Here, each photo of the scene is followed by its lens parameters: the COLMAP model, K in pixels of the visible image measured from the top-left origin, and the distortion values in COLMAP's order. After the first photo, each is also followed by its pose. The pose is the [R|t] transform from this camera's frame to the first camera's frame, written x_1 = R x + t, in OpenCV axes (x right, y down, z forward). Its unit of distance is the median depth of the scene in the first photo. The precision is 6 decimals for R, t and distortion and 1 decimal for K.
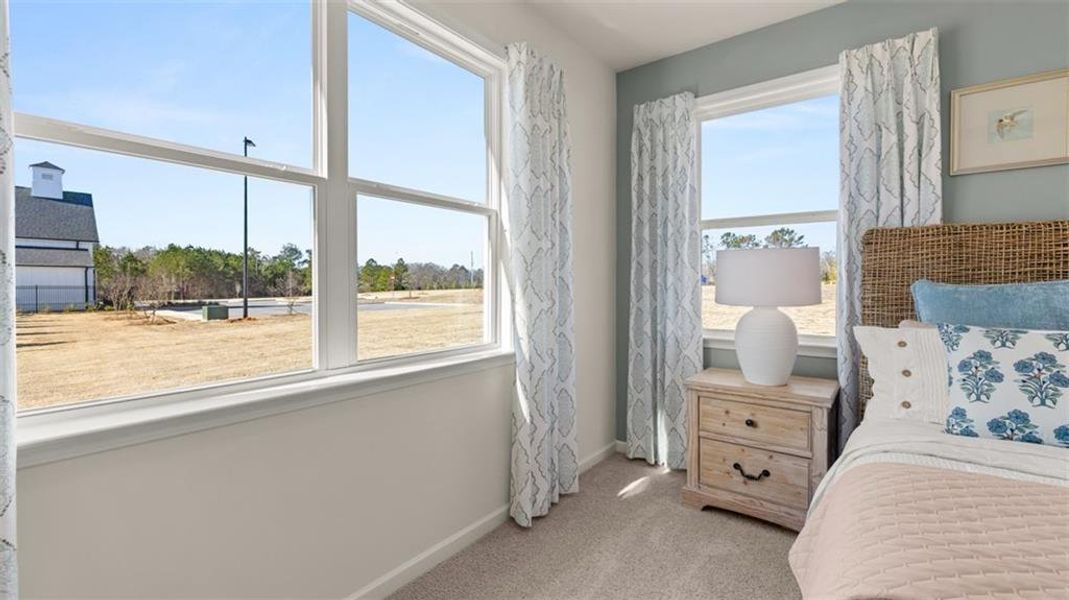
lens RADIAL K [[450.7, 0, 538.6], [0, 450.7, 288.7], [0, 0, 1]] dist [-0.001931, -0.000040]
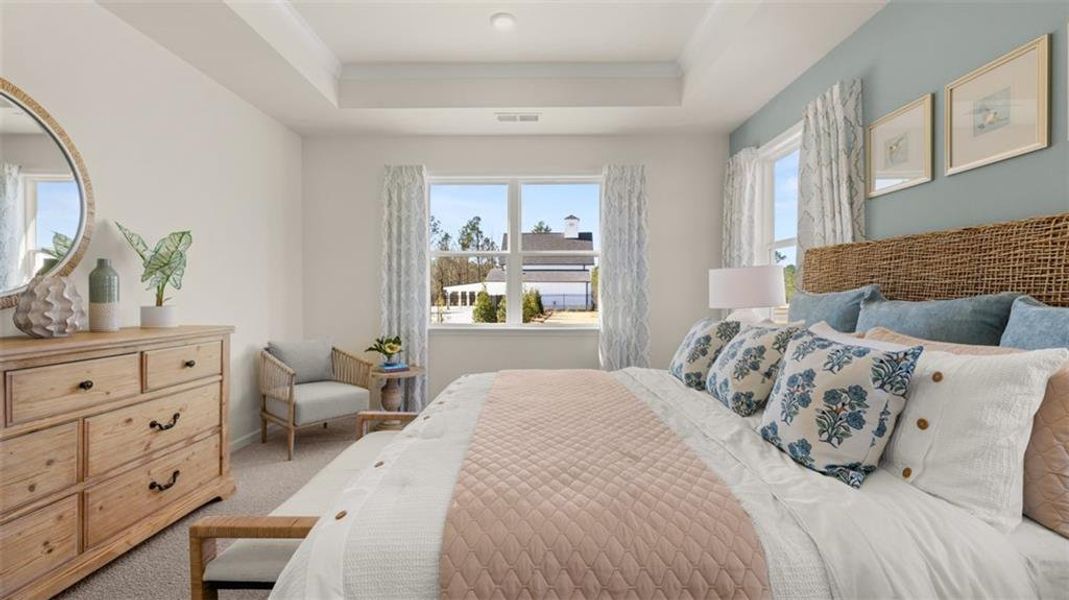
lens RADIAL K [[450.7, 0, 532.3], [0, 450.7, 294.8], [0, 0, 1]] dist [-0.001931, -0.000040]
pose [[0.585832, 0.004318, -0.810421, 1.147248], [-0.010750, 0.999939, -0.002443, 0.001301], [0.810362, 0.010143, 0.585842, -0.297696]]
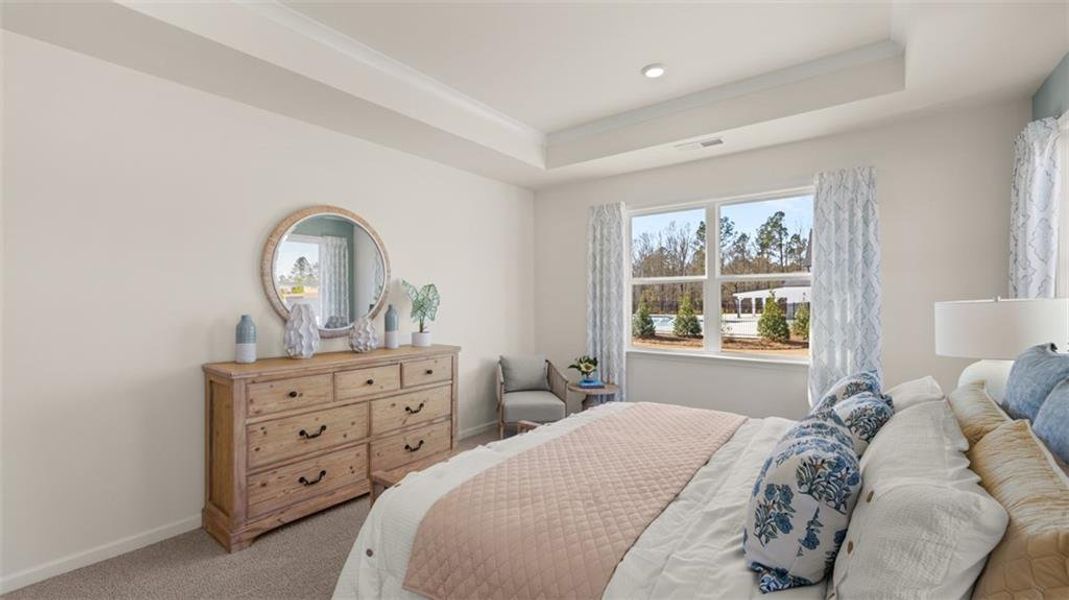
lens RADIAL K [[450.7, 0, 526.0], [0, 450.7, 294.4], [0, 0, 1]] dist [-0.001931, -0.000040]
pose [[-0.022097, -0.008781, -0.999717, 1.395816], [-0.005391, 0.999948, -0.008664, -0.083524], [0.999741, 0.005198, -0.022143, 0.003104]]
